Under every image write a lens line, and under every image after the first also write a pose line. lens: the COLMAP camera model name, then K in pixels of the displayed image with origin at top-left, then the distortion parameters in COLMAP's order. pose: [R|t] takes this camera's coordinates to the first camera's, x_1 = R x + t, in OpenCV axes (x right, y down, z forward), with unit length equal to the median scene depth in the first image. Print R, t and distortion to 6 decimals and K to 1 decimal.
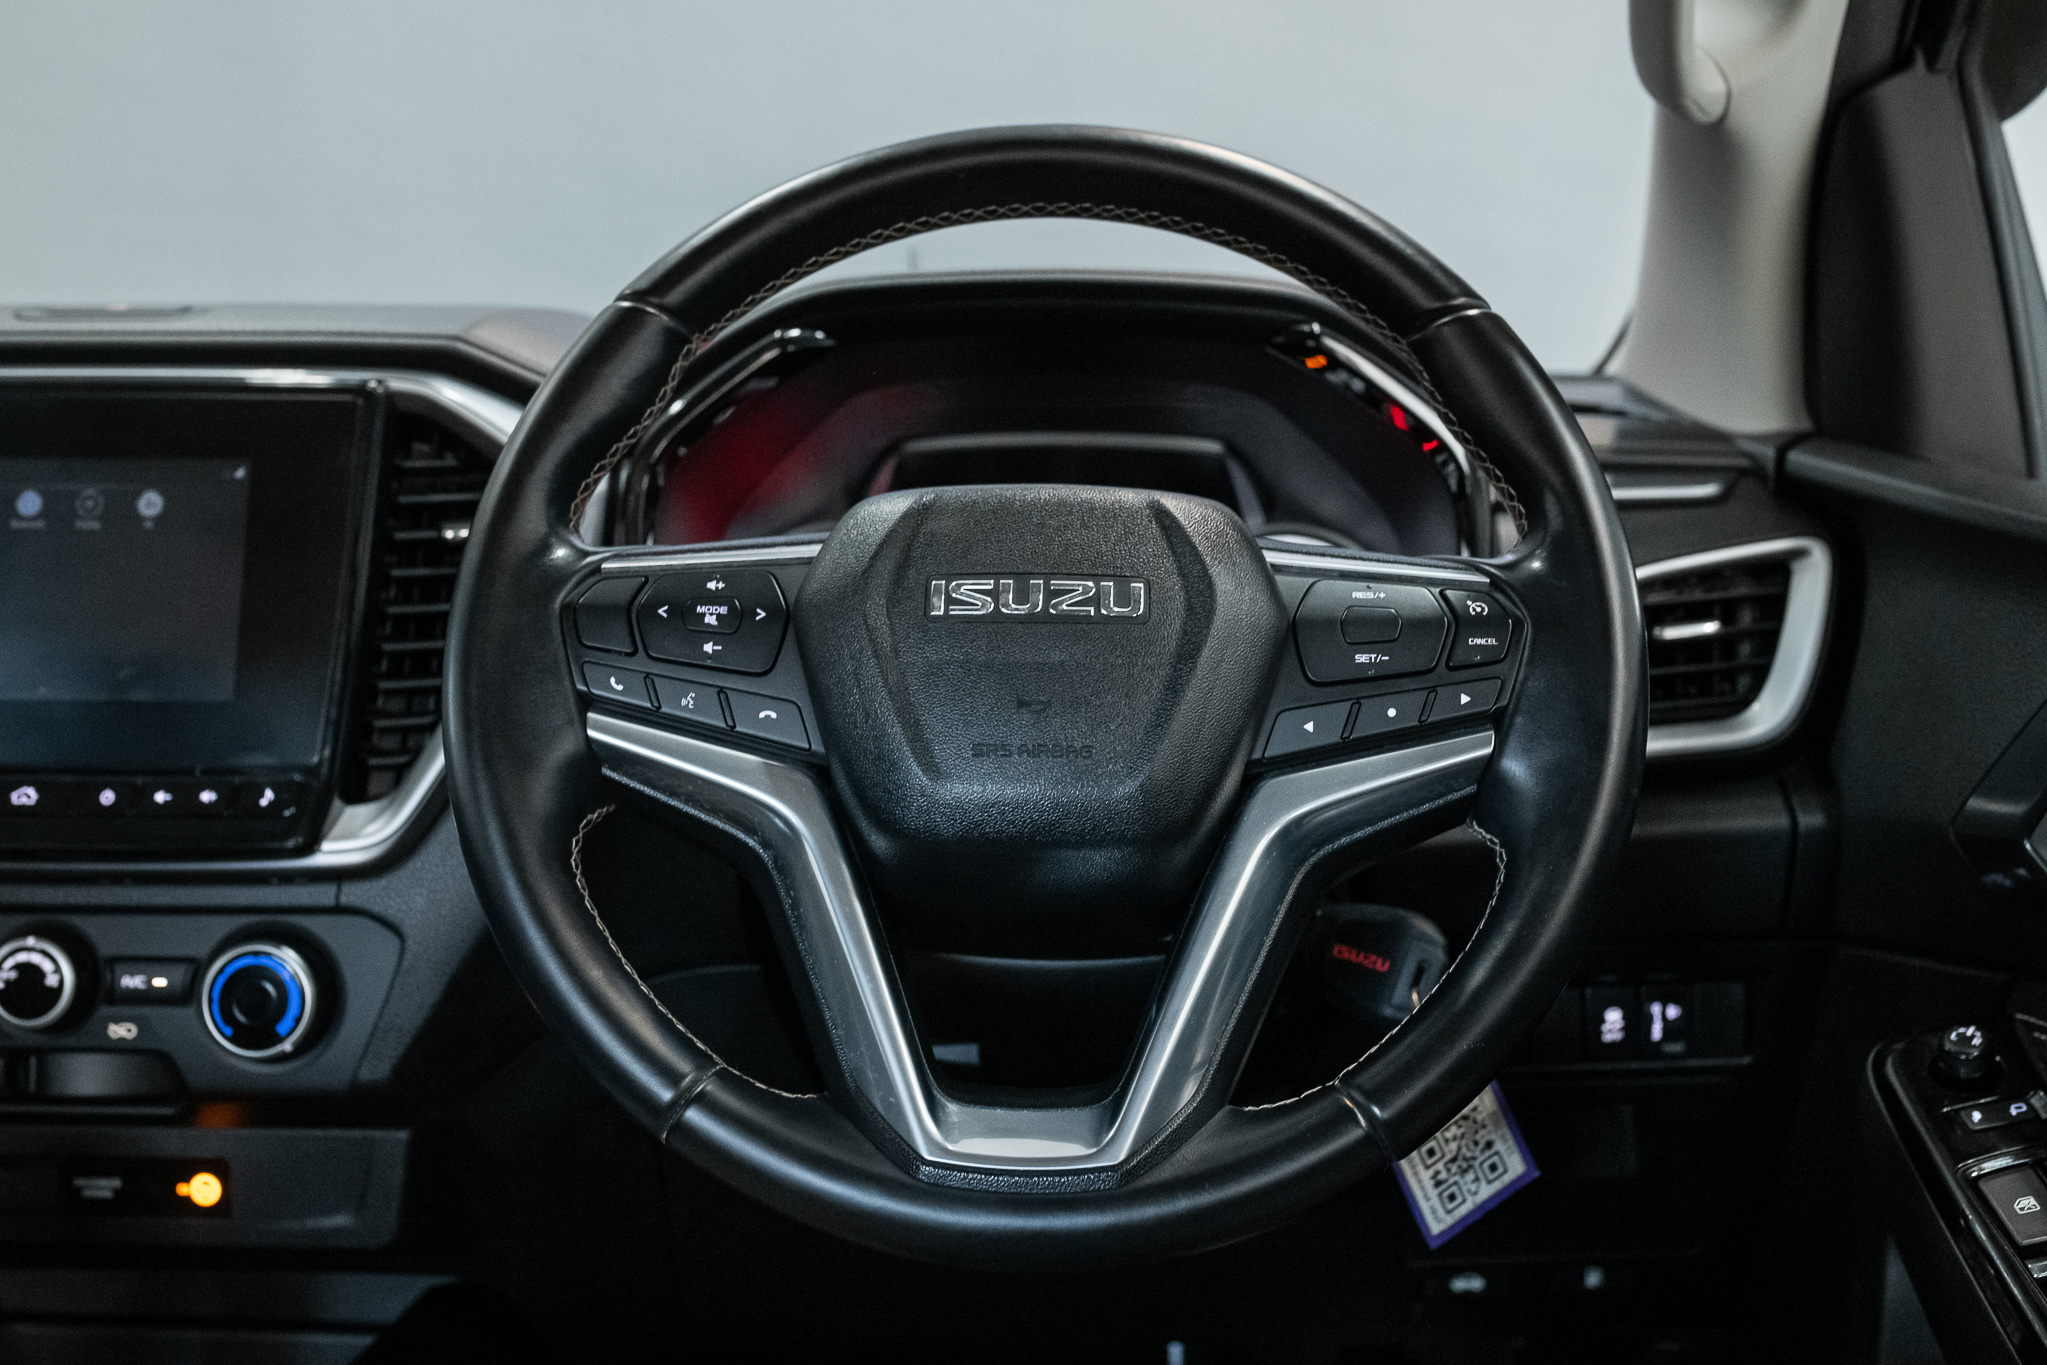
lens RADIAL K [[1968.5, 0, 1023.5], [0, 1968.5, 682.5], [0, 0, 1]] dist [-0.058510, -0.009131]
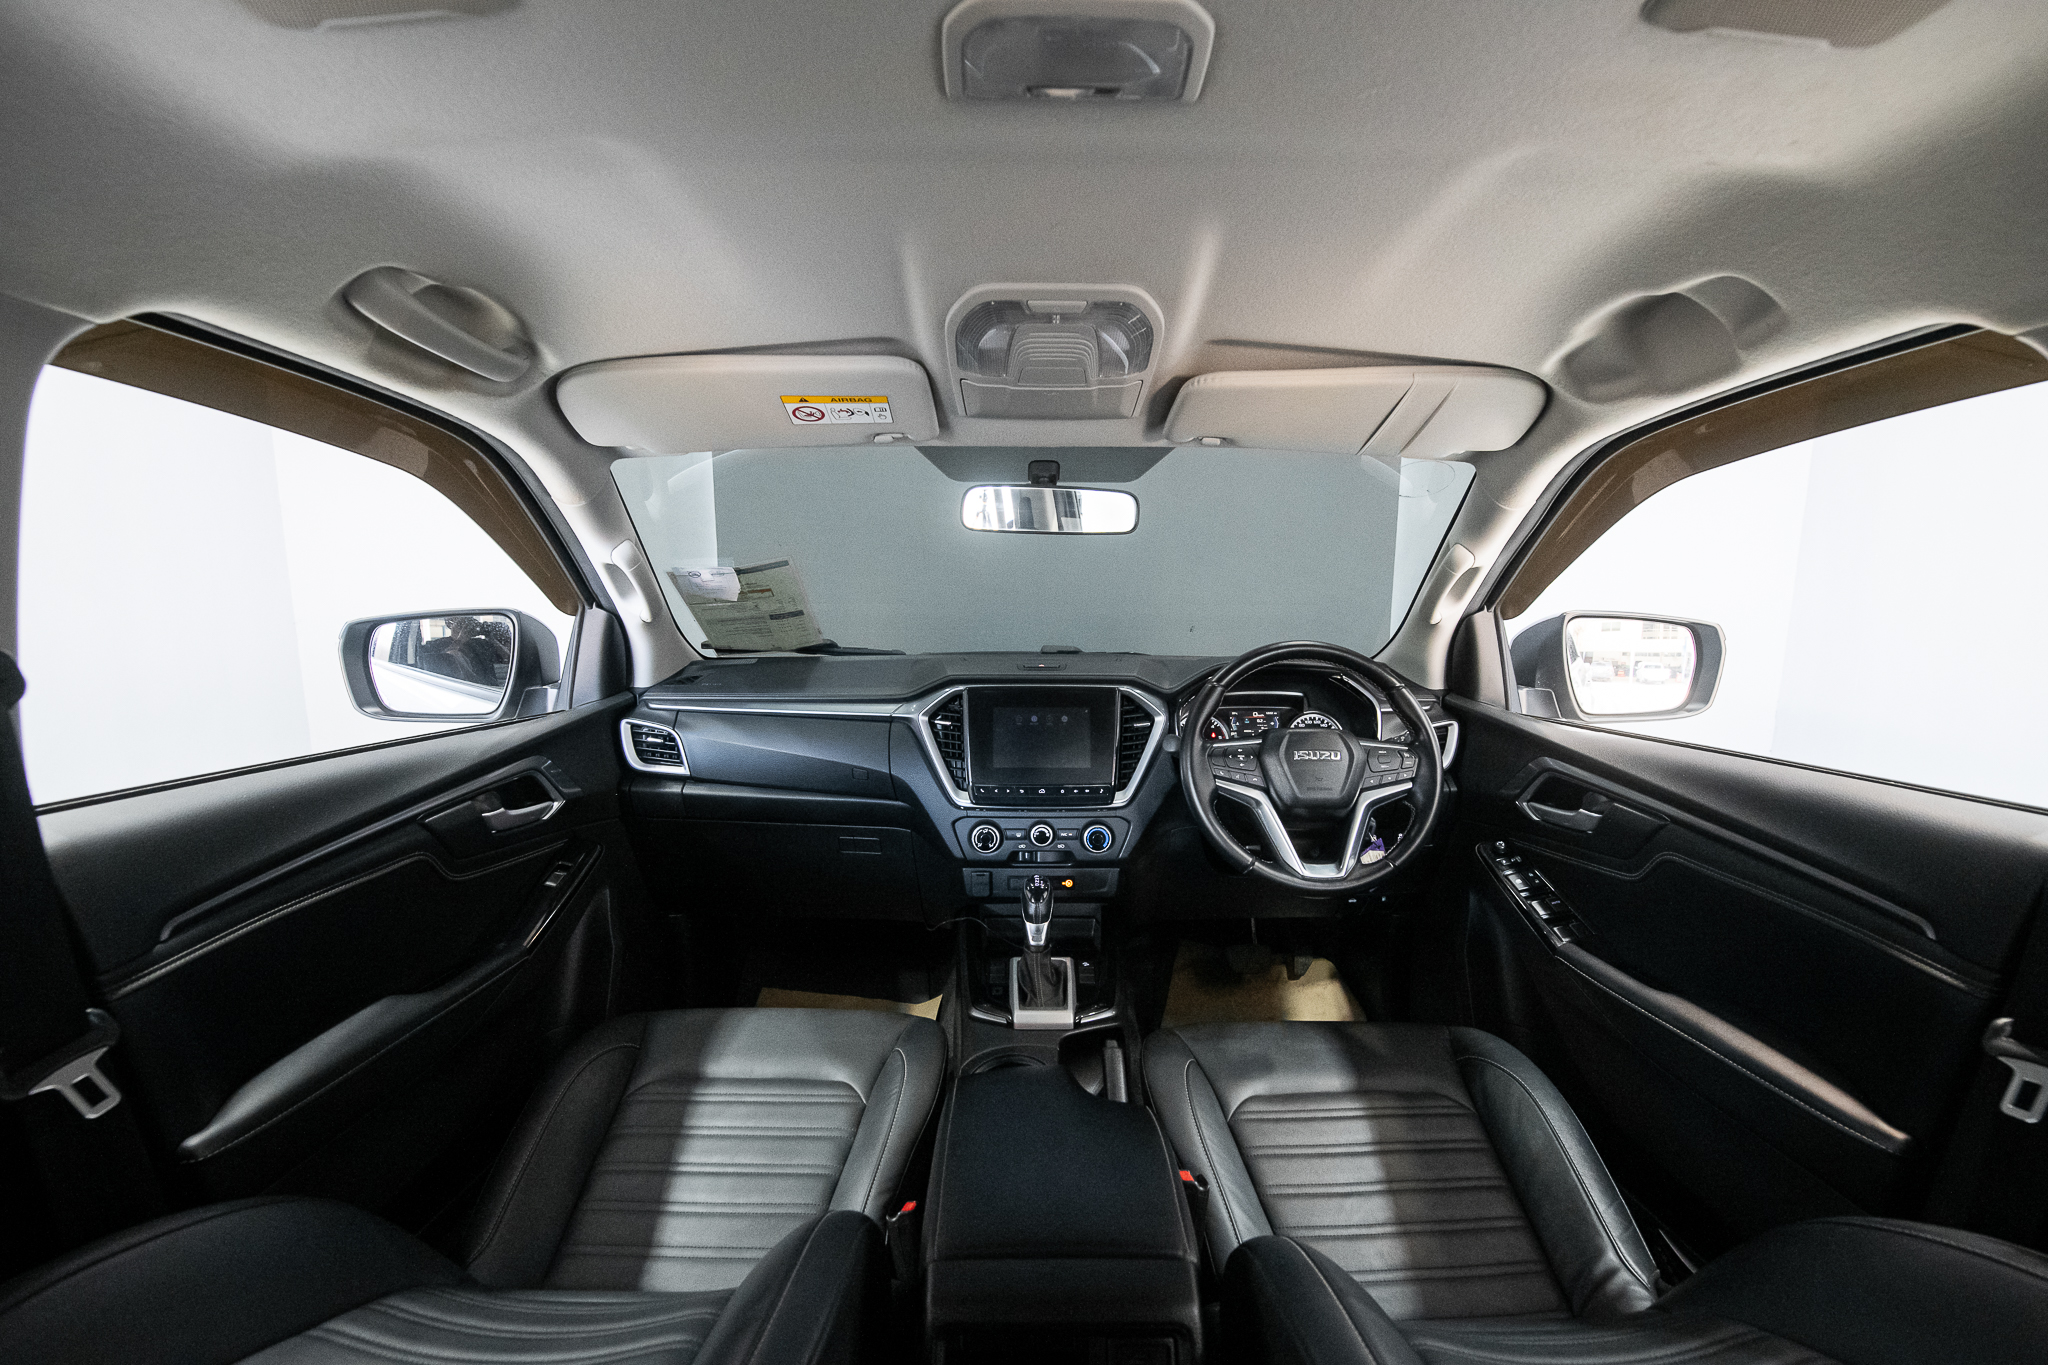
lens RADIAL K [[815.3, 0, 1024.0], [0, 815.3, 682.5], [0, 0, 1]] dist [-0.000083, 0.000007]
pose [[0.999327, -0.007131, 0.035988, -0.666937], [0.006411, 0.999778, 0.020071, -0.228130], [-0.036124, -0.019827, 0.999151, -0.812793]]
